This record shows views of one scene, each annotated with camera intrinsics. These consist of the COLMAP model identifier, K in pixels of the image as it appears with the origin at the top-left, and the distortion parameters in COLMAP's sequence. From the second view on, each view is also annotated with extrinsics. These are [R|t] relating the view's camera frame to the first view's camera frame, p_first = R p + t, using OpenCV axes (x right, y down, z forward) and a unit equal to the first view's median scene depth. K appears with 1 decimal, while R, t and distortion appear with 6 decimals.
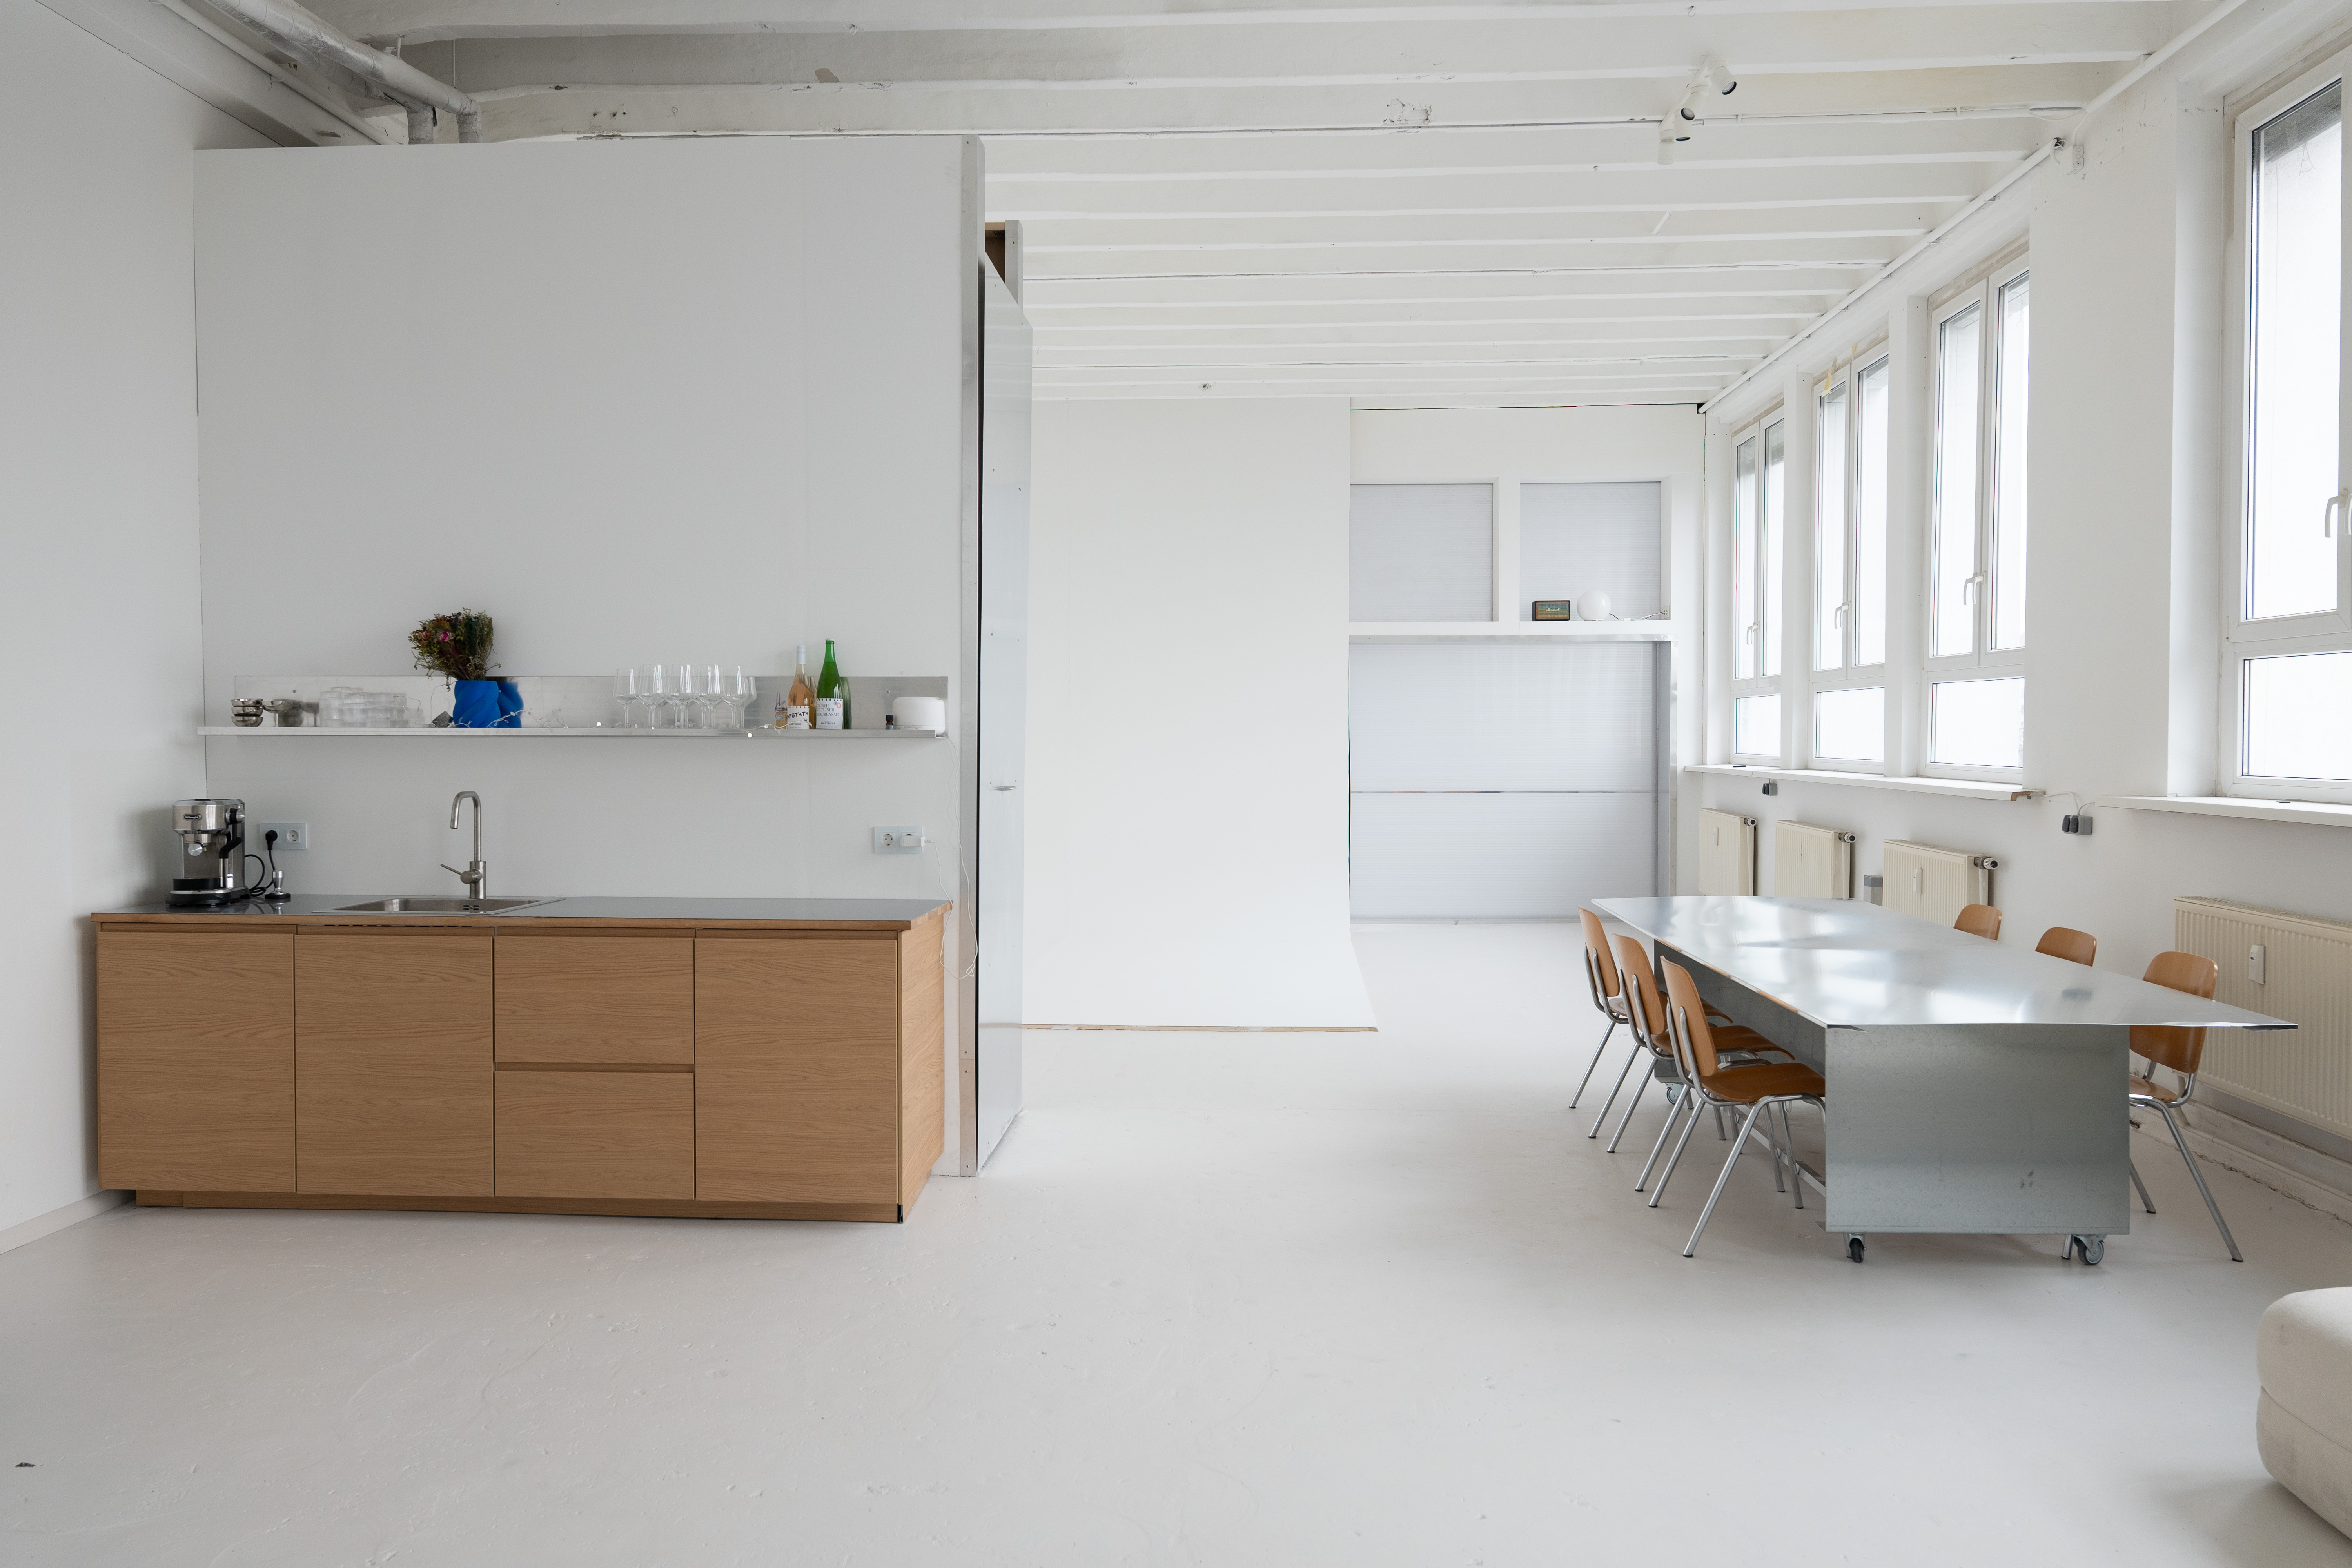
lens RADIAL K [[1626.0, 0, 1181.2], [0, 1626.0, 786.1], [0, 0, 1]] dist [0.003989, -0.006273]
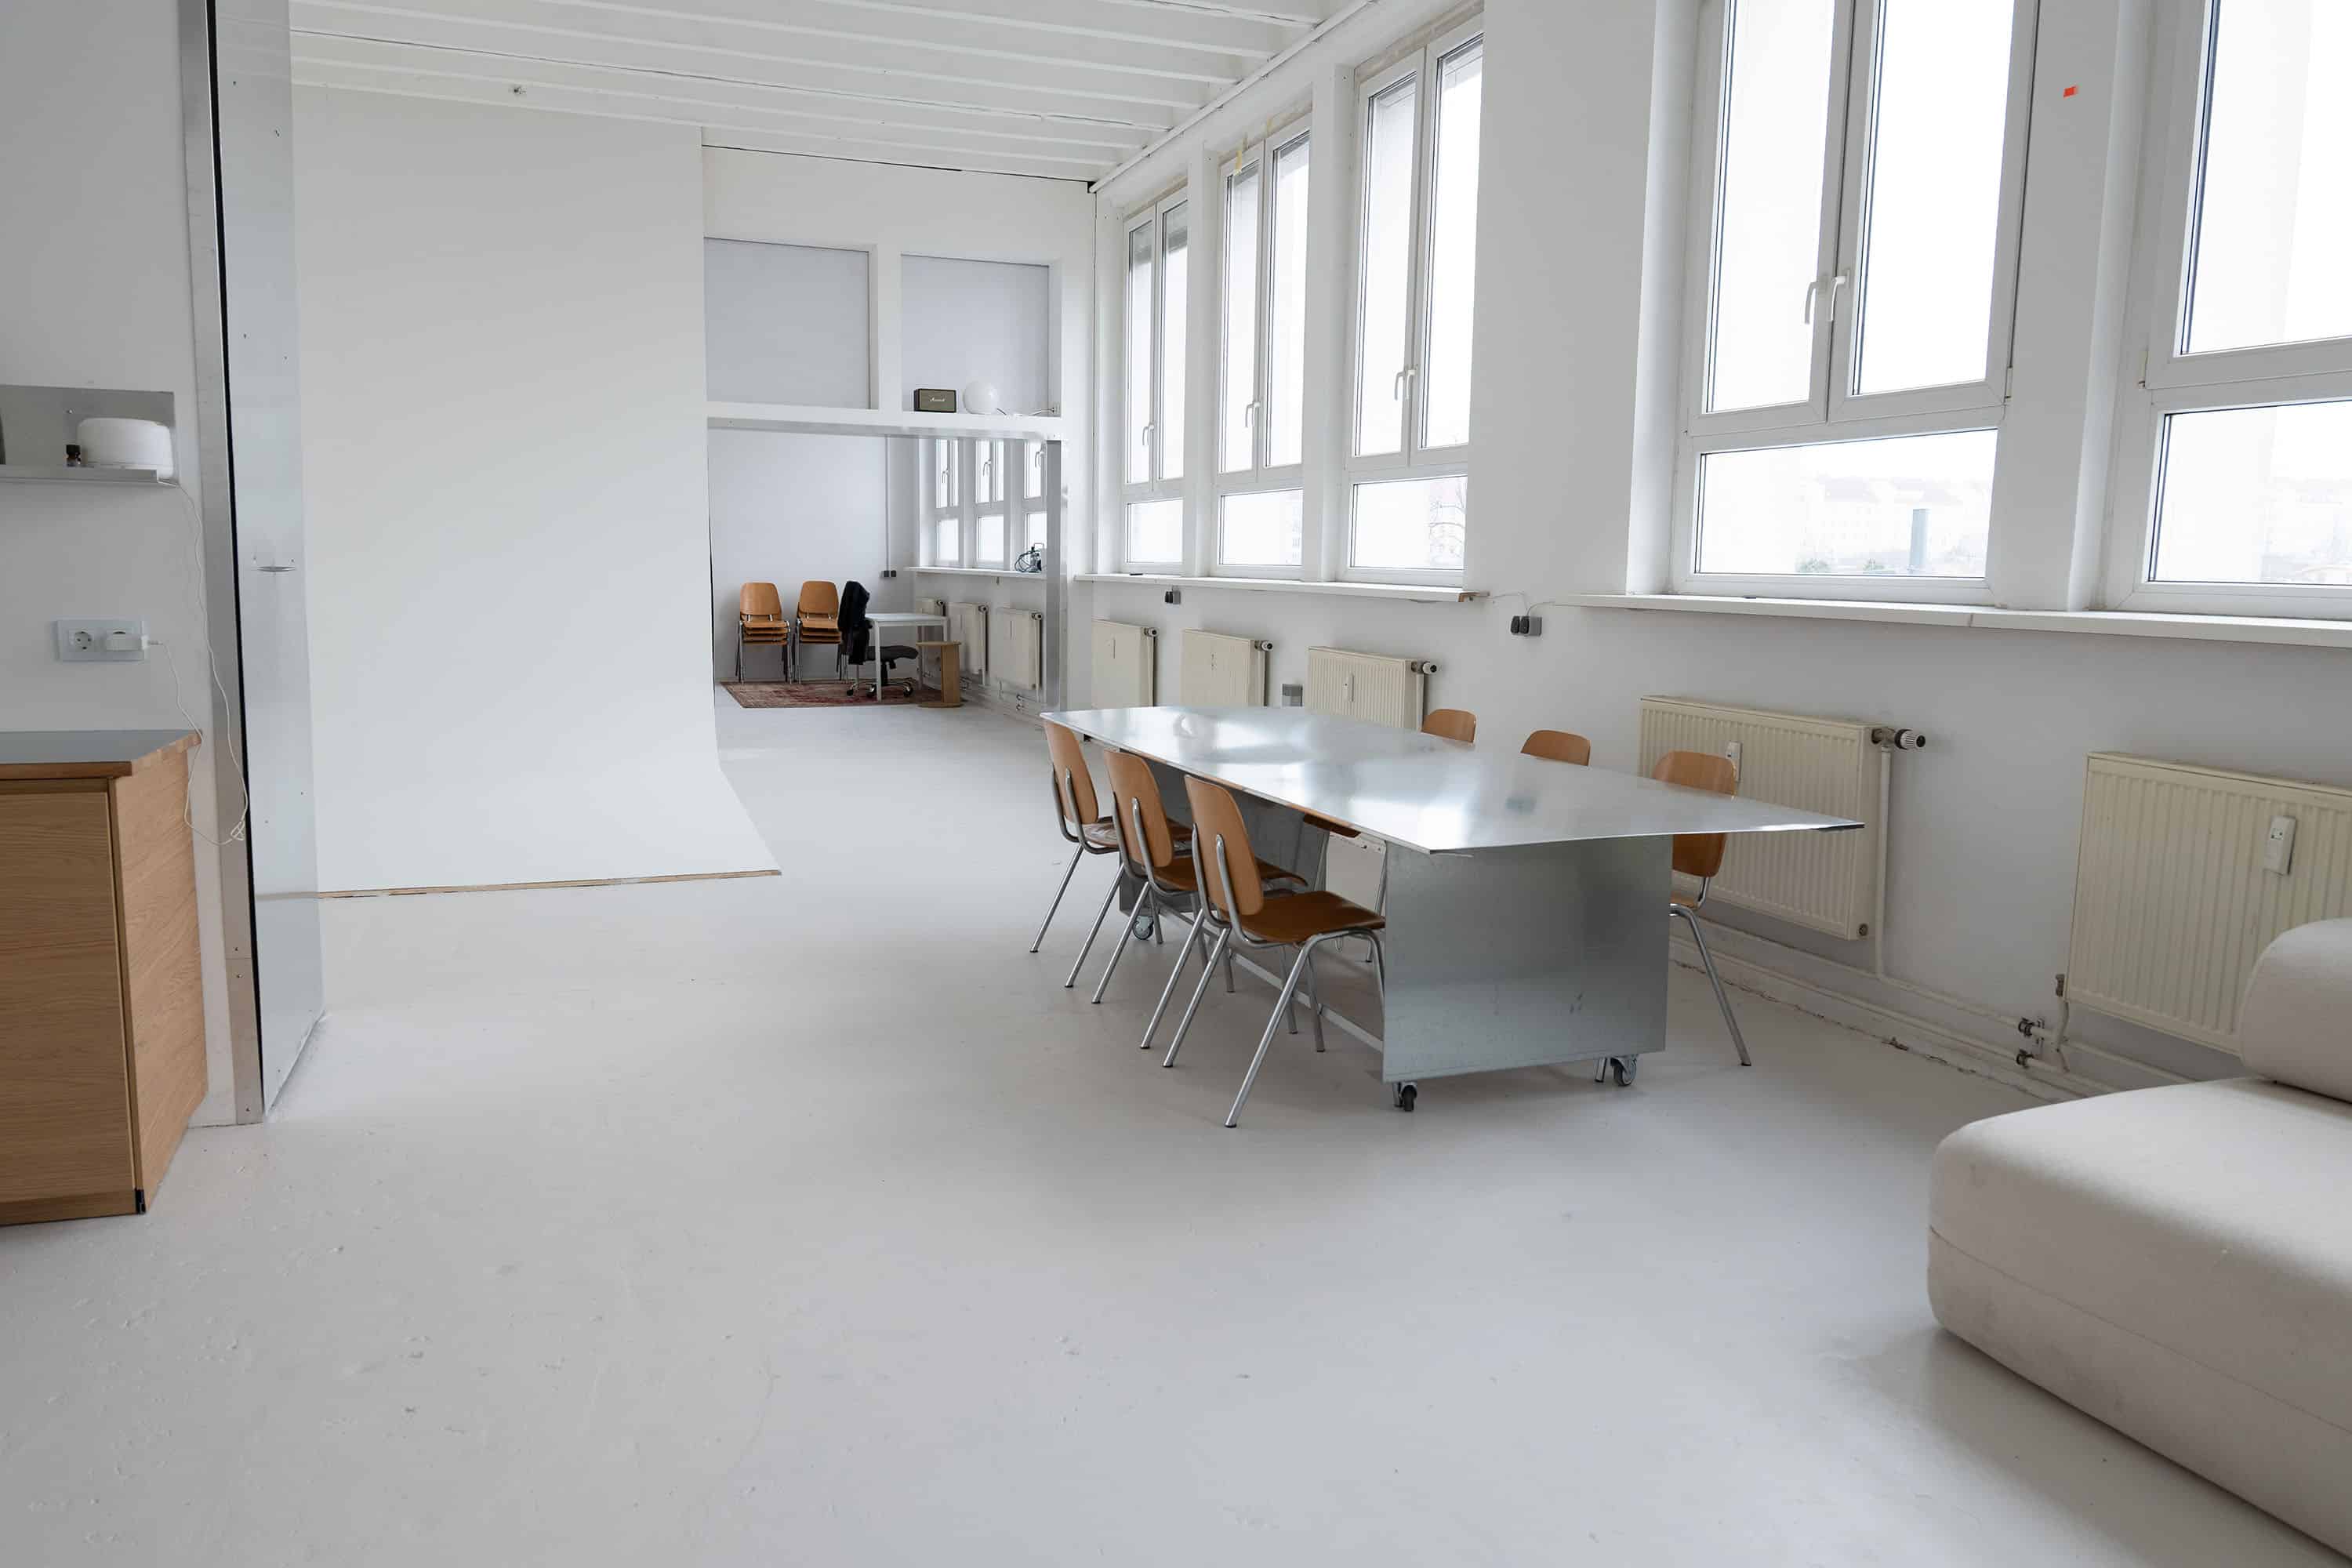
lens RADIAL K [[1626.0, 0, 1174.7], [0, 1626.0, 783.6], [0, 0, 1]] dist [0.003989, -0.006273]
pose [[0.918045, -0.037654, 0.394685, -0.036934], [-0.004459, 0.994436, 0.105244, 0.019323], [-0.396452, -0.098379, 0.912769, 0.219941]]
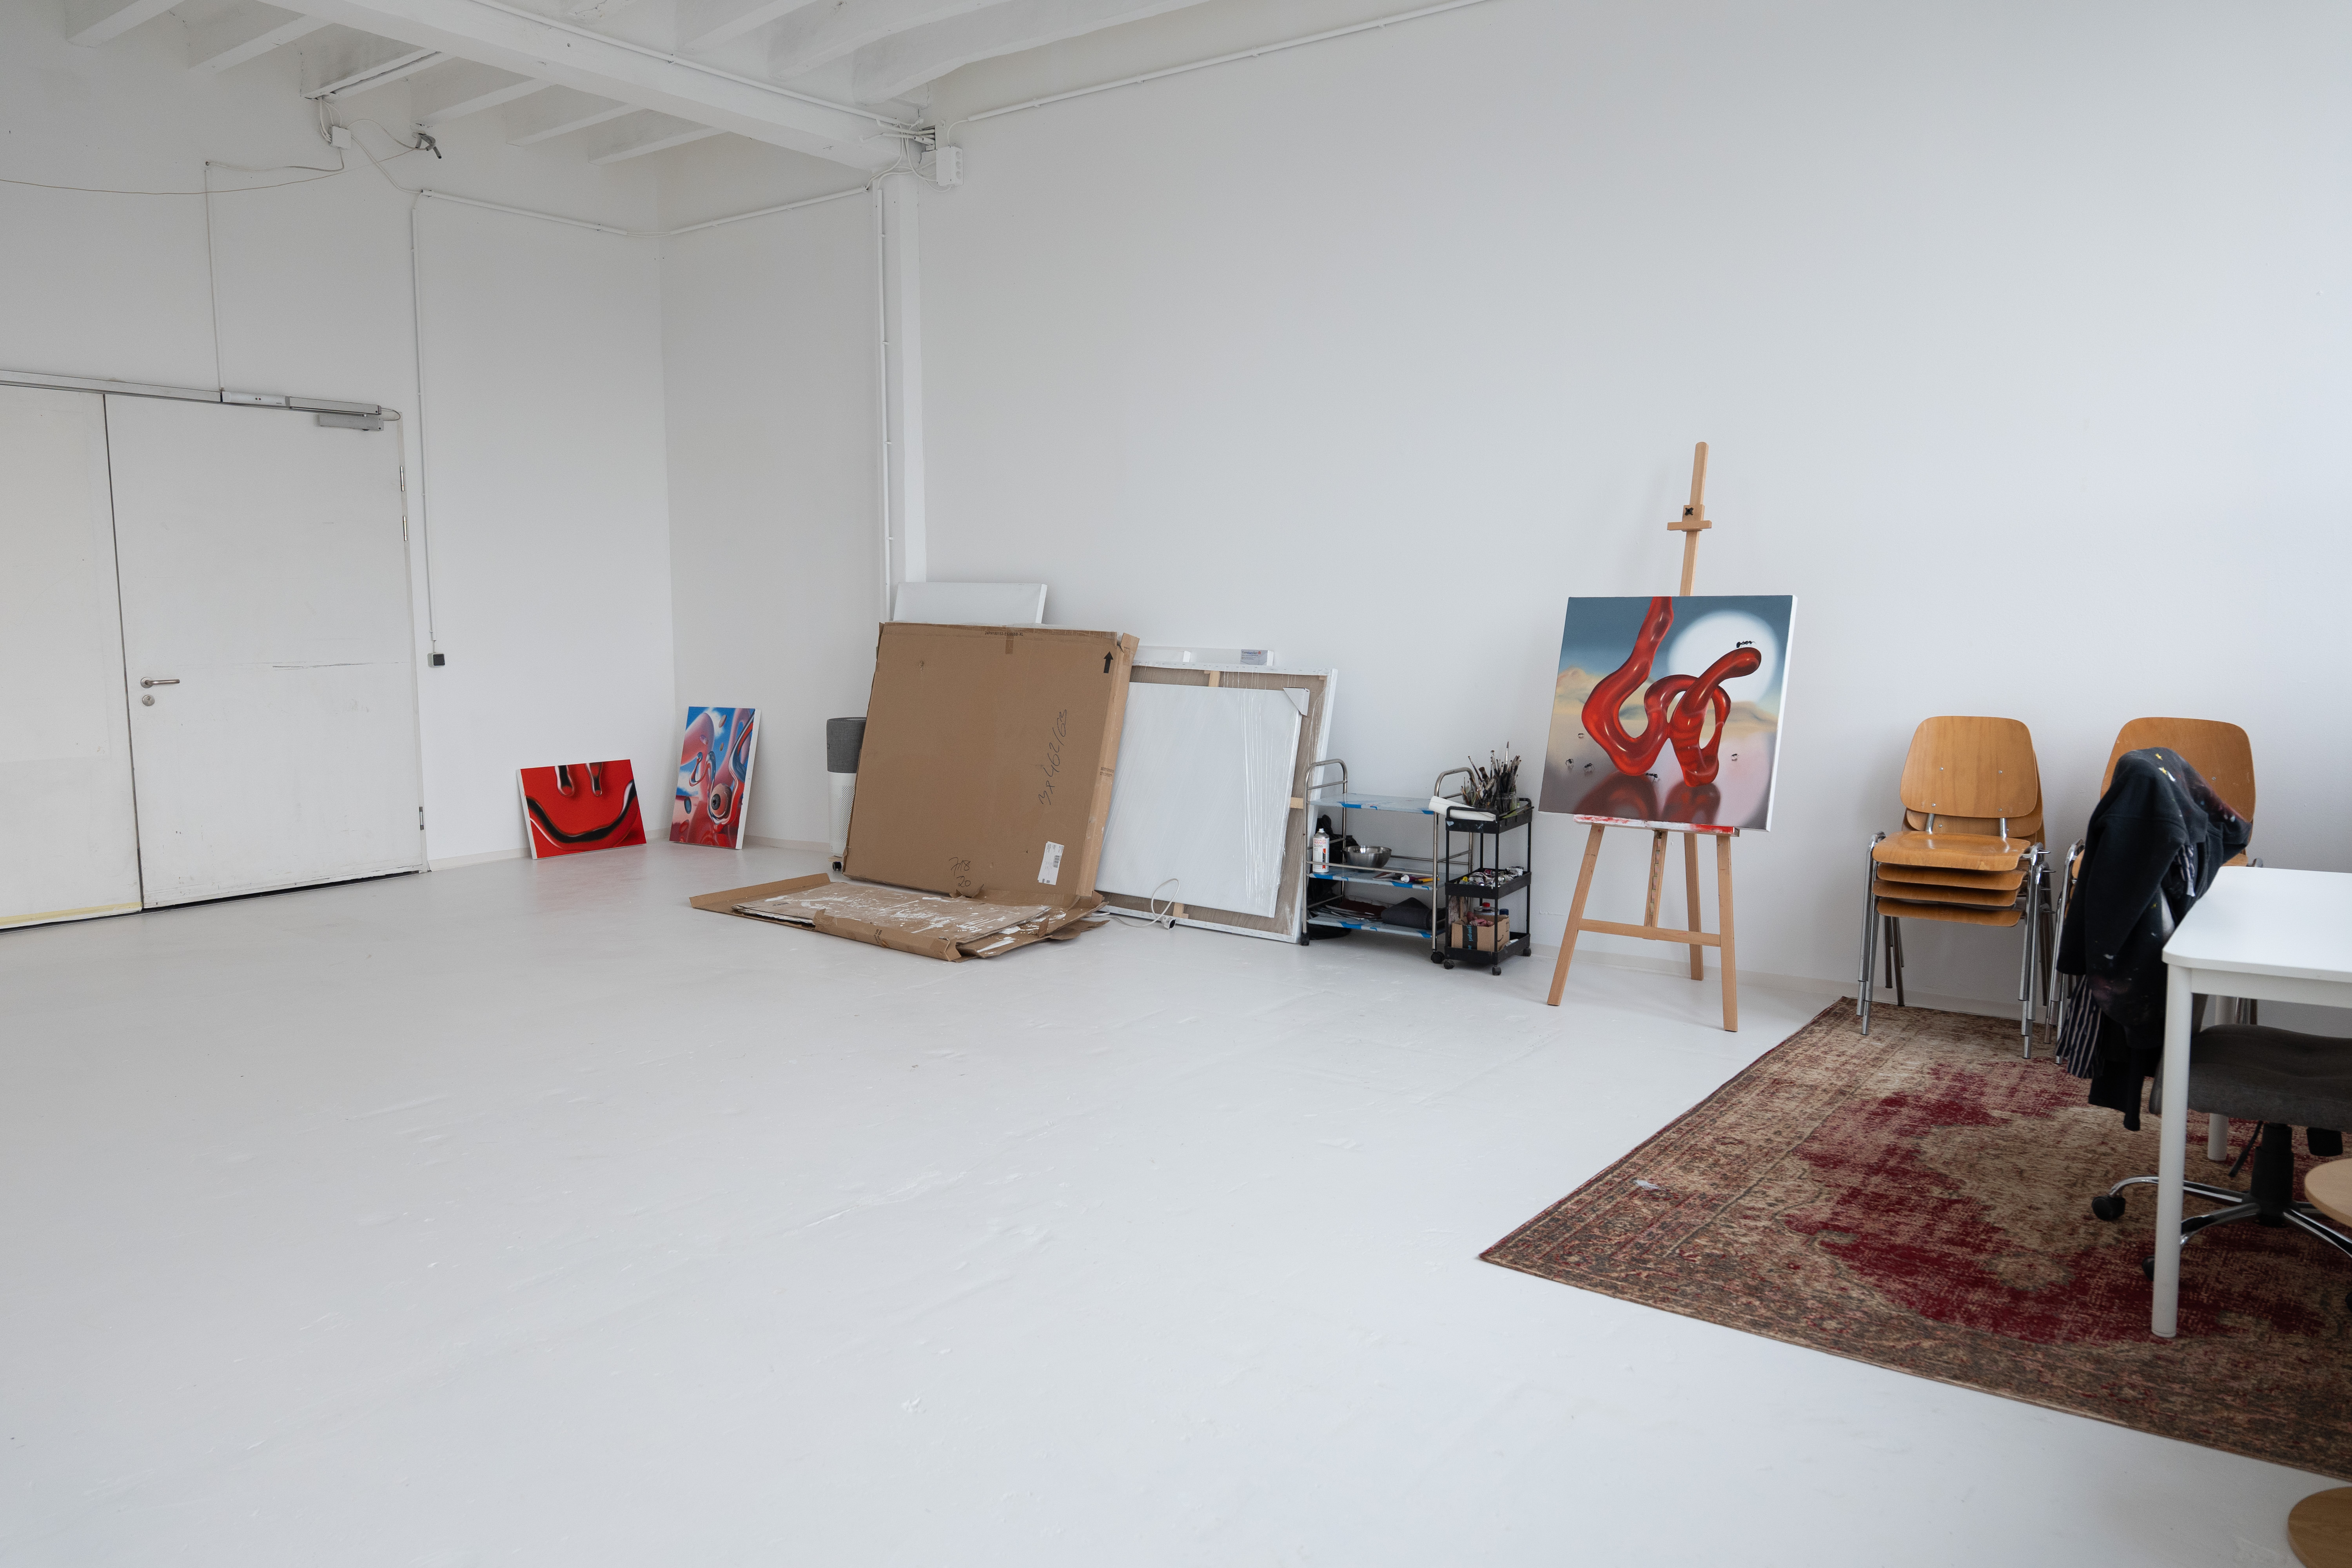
lens RADIAL K [[1626.0, 0, 1167.2], [0, 1626.0, 771.5], [0, 0, 1]] dist [0.003989, -0.006273]
pose [[0.830974, 0.057465, -0.553336, 0.618012], [-0.020171, 0.997109, 0.073259, -0.061991], [0.555946, -0.049715, 0.829731, 2.326106]]
